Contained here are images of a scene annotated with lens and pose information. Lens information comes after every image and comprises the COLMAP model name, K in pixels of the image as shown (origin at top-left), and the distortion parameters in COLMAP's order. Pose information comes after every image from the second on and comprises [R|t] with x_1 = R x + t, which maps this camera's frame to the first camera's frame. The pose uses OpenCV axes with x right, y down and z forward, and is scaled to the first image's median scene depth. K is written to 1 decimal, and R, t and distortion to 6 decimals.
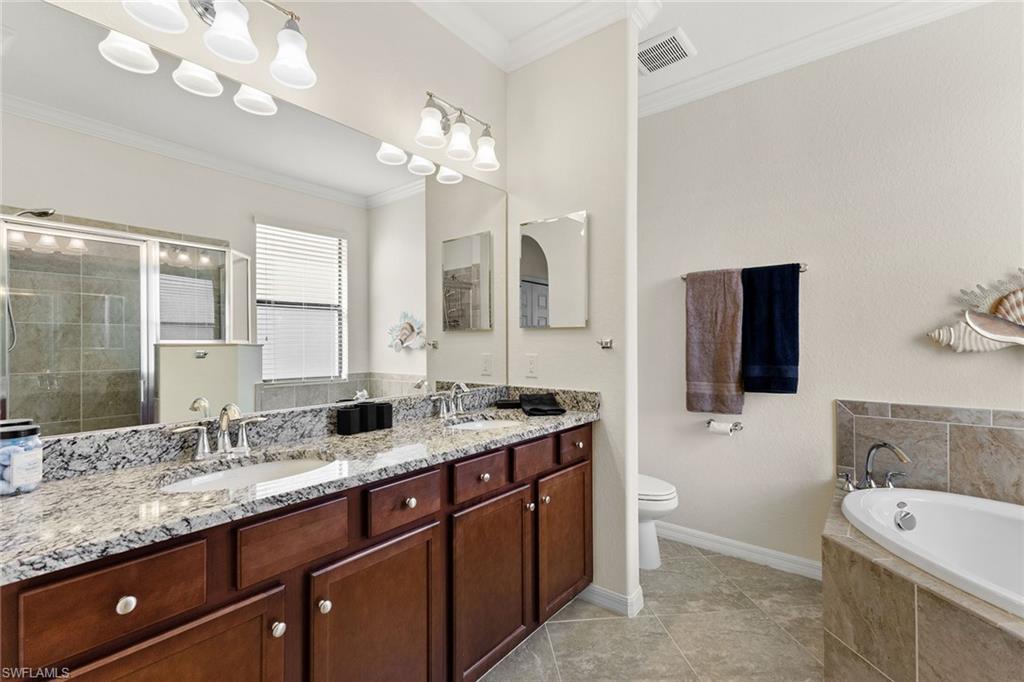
lens RADIAL K [[445.4, 0, 512.0], [0, 445.4, 341.0], [0, 0, 1]] dist [-0.000899, -0.000556]
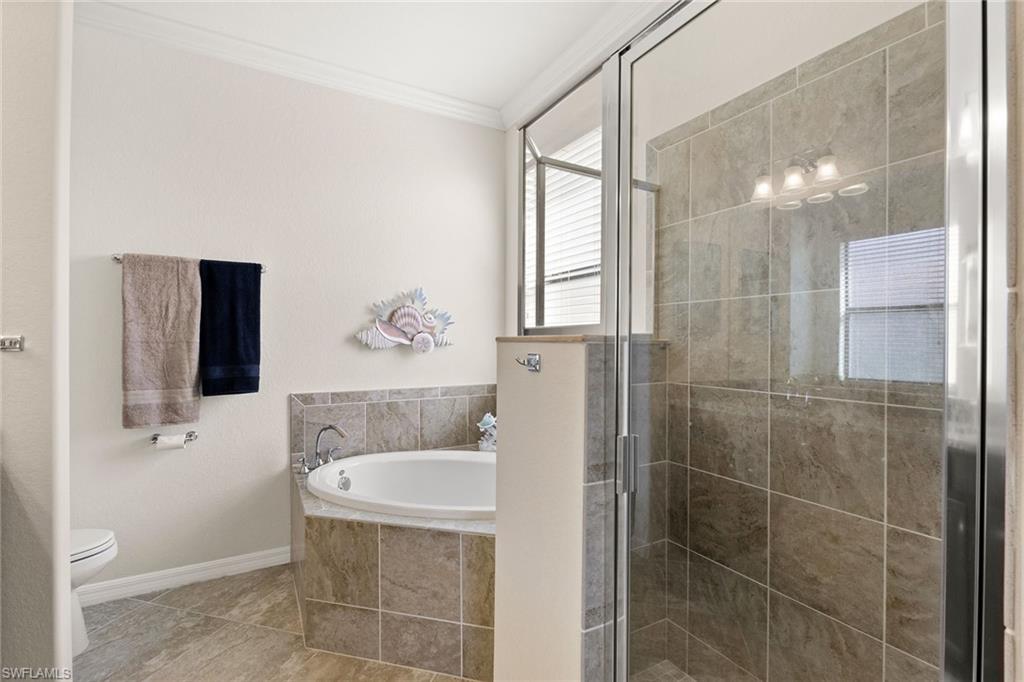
lens RADIAL K [[467.4, 0, 513.0], [0, 467.4, 344.4], [0, 0, 1]] dist [-0.000127, 0.000189]
pose [[0.362081, -0.003805, 0.932139, -0.148286], [-0.004653, 0.999972, 0.005889, 0.000417], [-0.932135, -0.006470, 0.362053, 0.074876]]
